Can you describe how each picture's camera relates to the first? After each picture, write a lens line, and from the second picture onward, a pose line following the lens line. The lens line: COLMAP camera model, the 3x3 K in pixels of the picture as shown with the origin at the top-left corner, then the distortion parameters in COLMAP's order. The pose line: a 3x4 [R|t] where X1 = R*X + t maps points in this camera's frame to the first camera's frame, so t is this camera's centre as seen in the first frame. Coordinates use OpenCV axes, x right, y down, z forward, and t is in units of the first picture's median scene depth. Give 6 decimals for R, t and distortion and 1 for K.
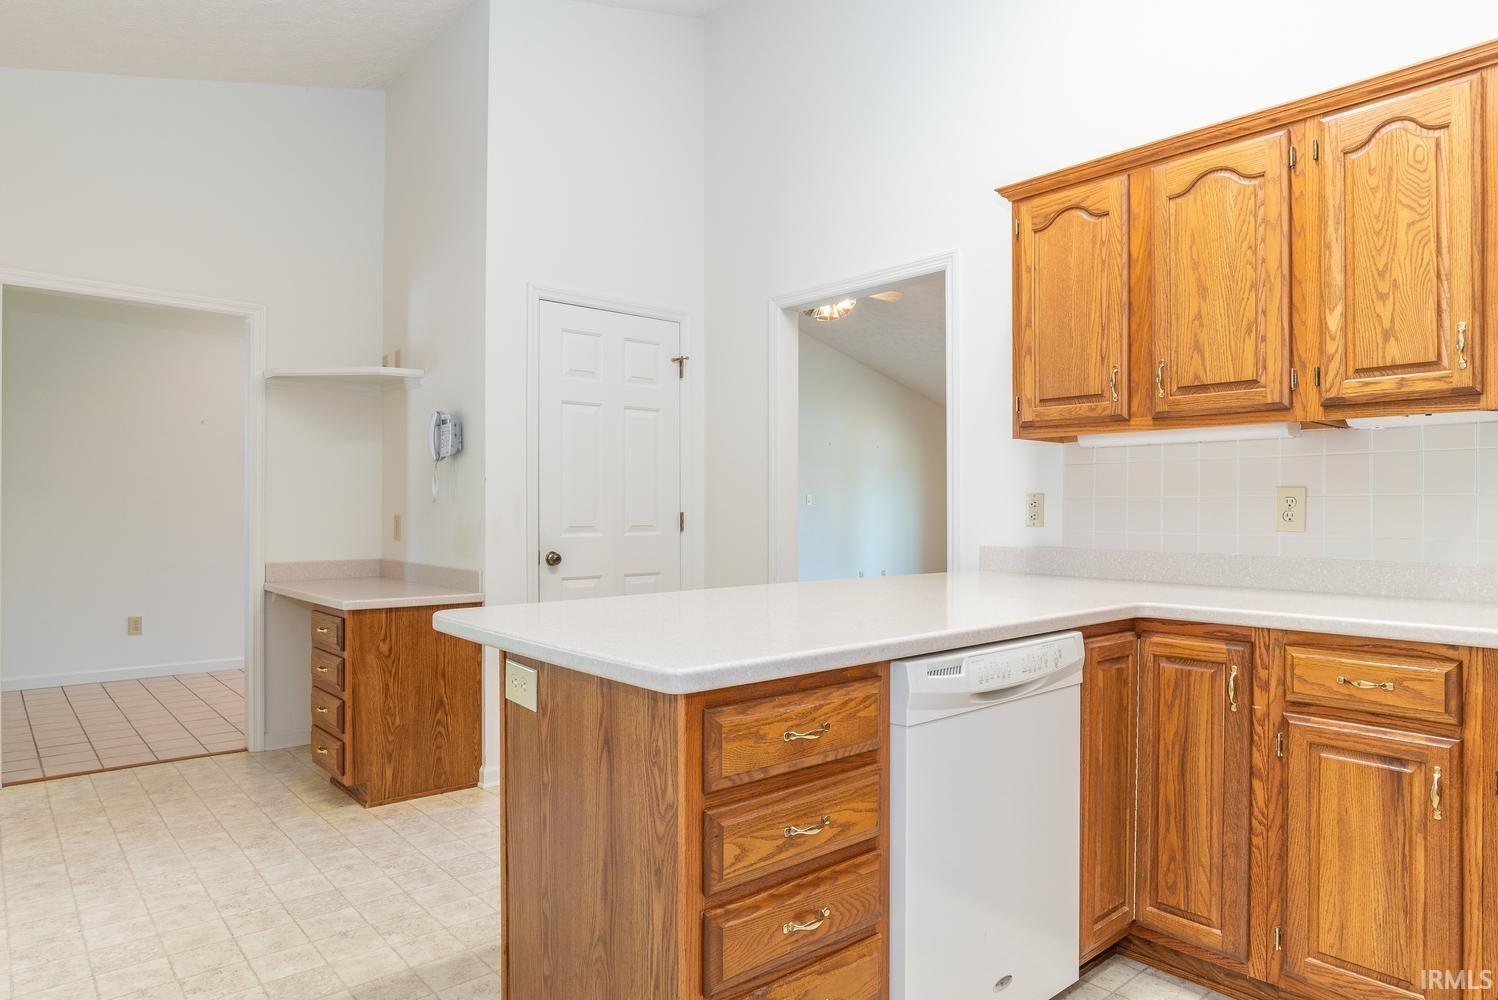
lens RADIAL K [[894.6, 0, 740.9], [0, 894.6, 498.9], [0, 0, 1]] dist [-0.033991, 0.019305]
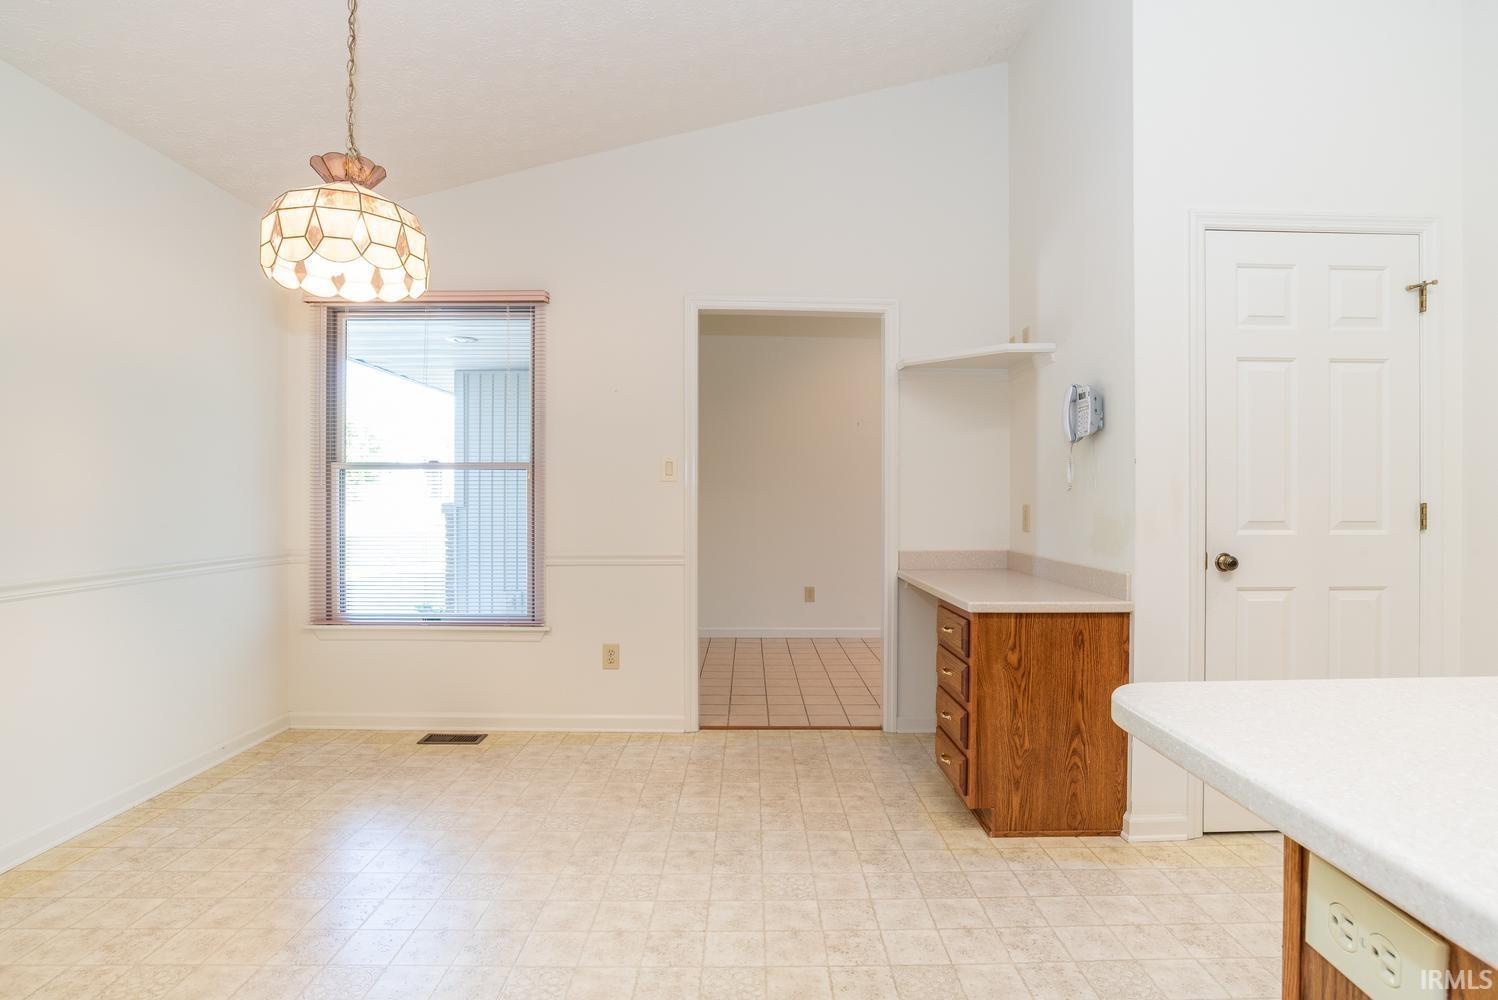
lens RADIAL K [[772.6, 0, 753.7], [0, 772.6, 509.0], [0, 0, 1]] dist [-0.053875, 0.022726]
pose [[0.762545, 0.009467, -0.646866, -0.106936], [0.007947, 0.999680, 0.023998, 0.001631], [0.646886, -0.023440, 0.762226, 0.259190]]
